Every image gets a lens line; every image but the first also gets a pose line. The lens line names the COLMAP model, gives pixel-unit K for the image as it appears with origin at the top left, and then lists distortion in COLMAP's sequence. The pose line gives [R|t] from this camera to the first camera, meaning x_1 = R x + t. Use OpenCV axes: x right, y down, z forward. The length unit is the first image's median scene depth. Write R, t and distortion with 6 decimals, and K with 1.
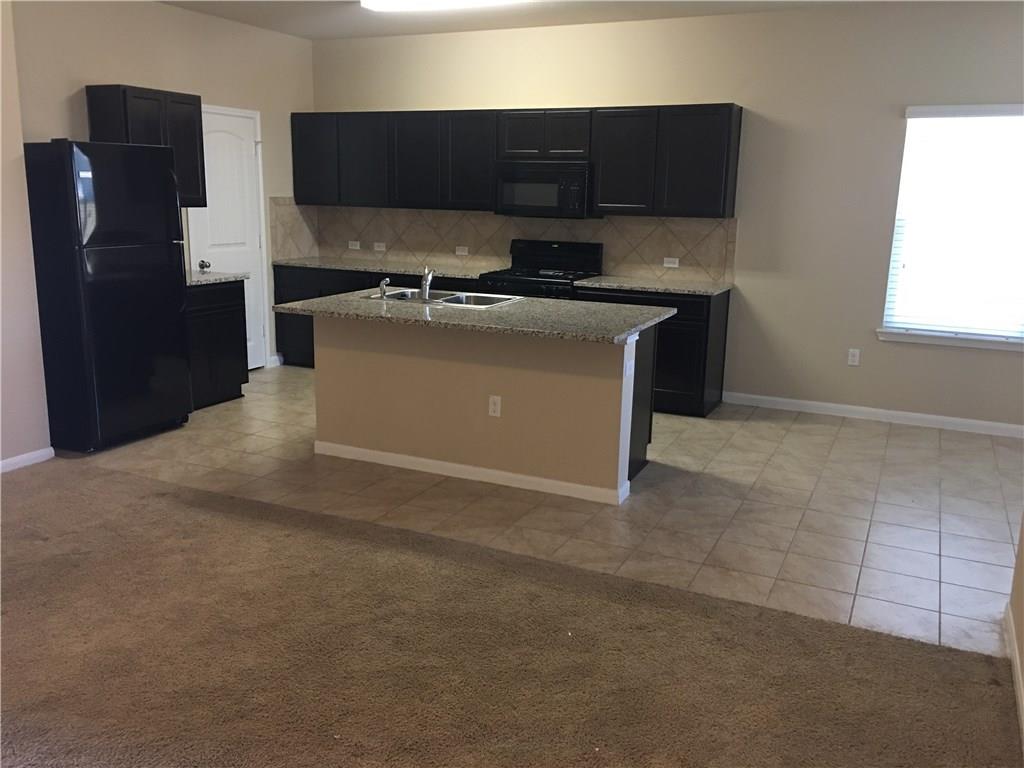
lens RADIAL K [[870.1, 0, 509.5], [0, 870.1, 380.9], [0, 0, 1]] dist [0.074372, -0.077837]
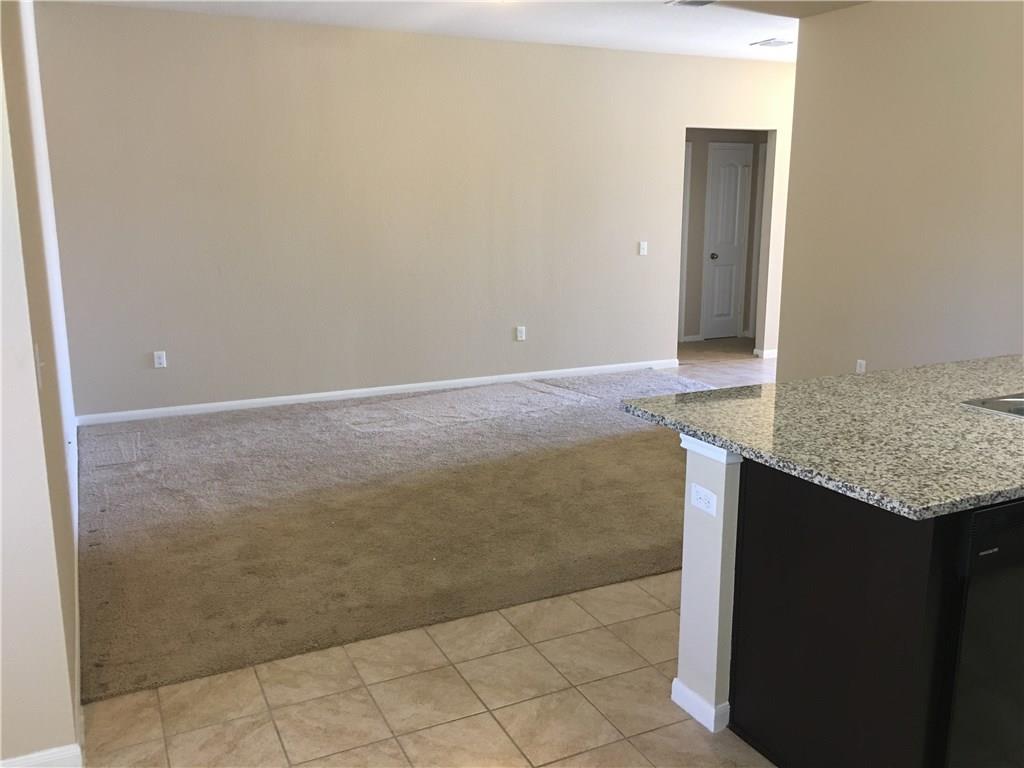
lens RADIAL K [[870.1, 0, 509.5], [0, 870.1, 380.9], [0, 0, 1]] dist [0.074372, -0.077837]
pose [[-0.626230, 0.140676, -0.766841, 0.475269], [-0.178406, 0.931631, 0.316599, -0.181429], [0.758951, 0.335073, -0.558318, 0.872822]]
